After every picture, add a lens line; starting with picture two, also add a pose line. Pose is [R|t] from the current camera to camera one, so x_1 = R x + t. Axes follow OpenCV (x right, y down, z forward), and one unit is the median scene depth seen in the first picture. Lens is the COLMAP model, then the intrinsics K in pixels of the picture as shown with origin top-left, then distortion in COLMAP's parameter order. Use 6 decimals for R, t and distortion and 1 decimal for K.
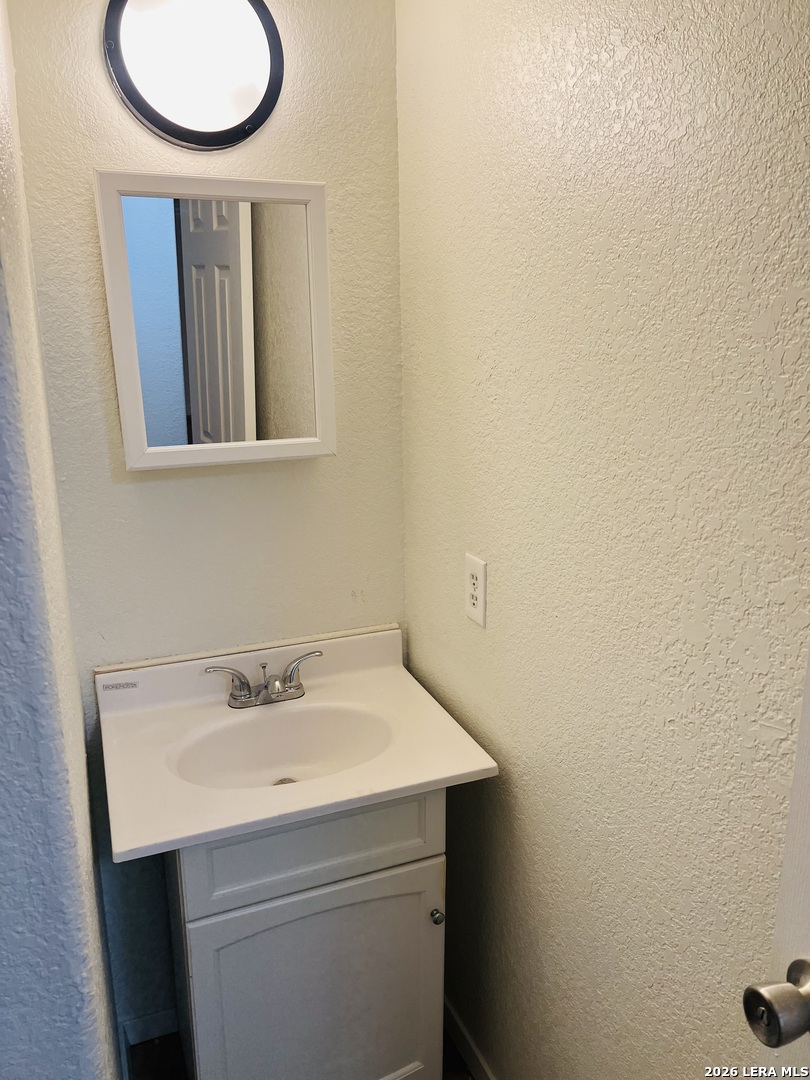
lens RADIAL K [[805.1, 0, 405.0], [0, 805.1, 540.0], [0, 0, 1]] dist [0.054720, -0.077163]
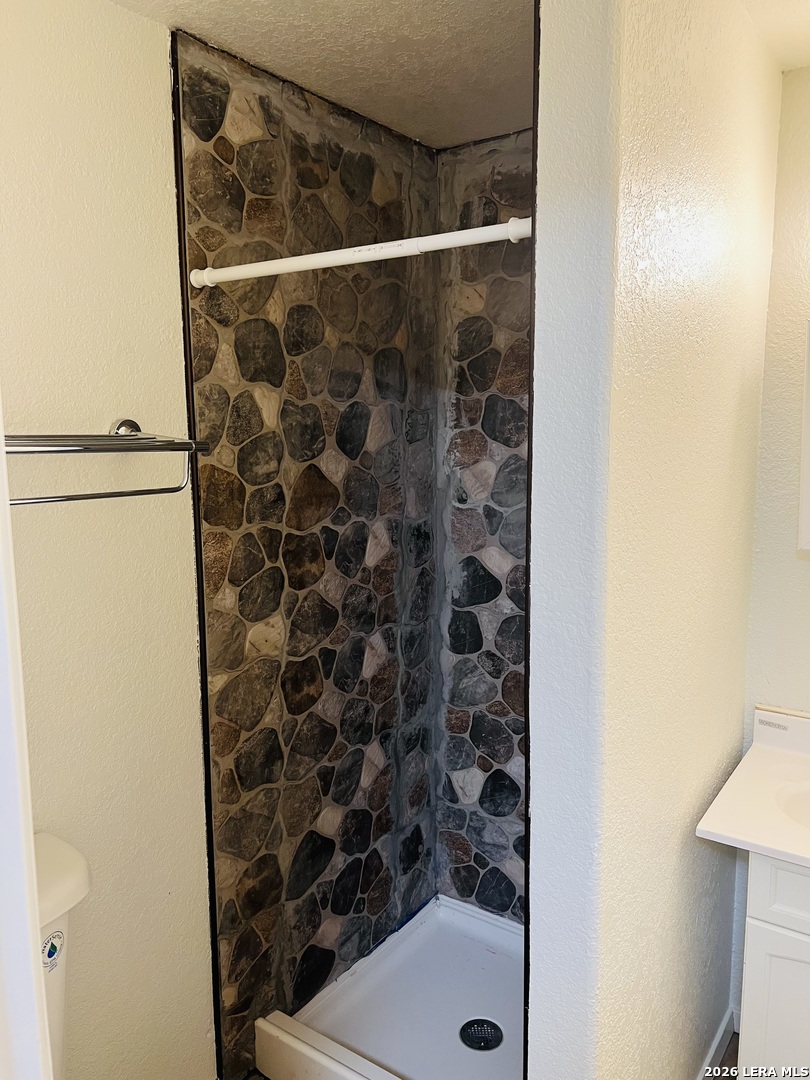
lens RADIAL K [[805.1, 0, 405.0], [0, 805.1, 540.0], [0, 0, 1]] dist [0.054720, -0.077163]
pose [[0.516858, 0.128934, -0.846306, 0.432547], [-0.189511, 0.981298, 0.033762, -0.033921], [0.834831, 0.142934, 0.531627, -0.175908]]
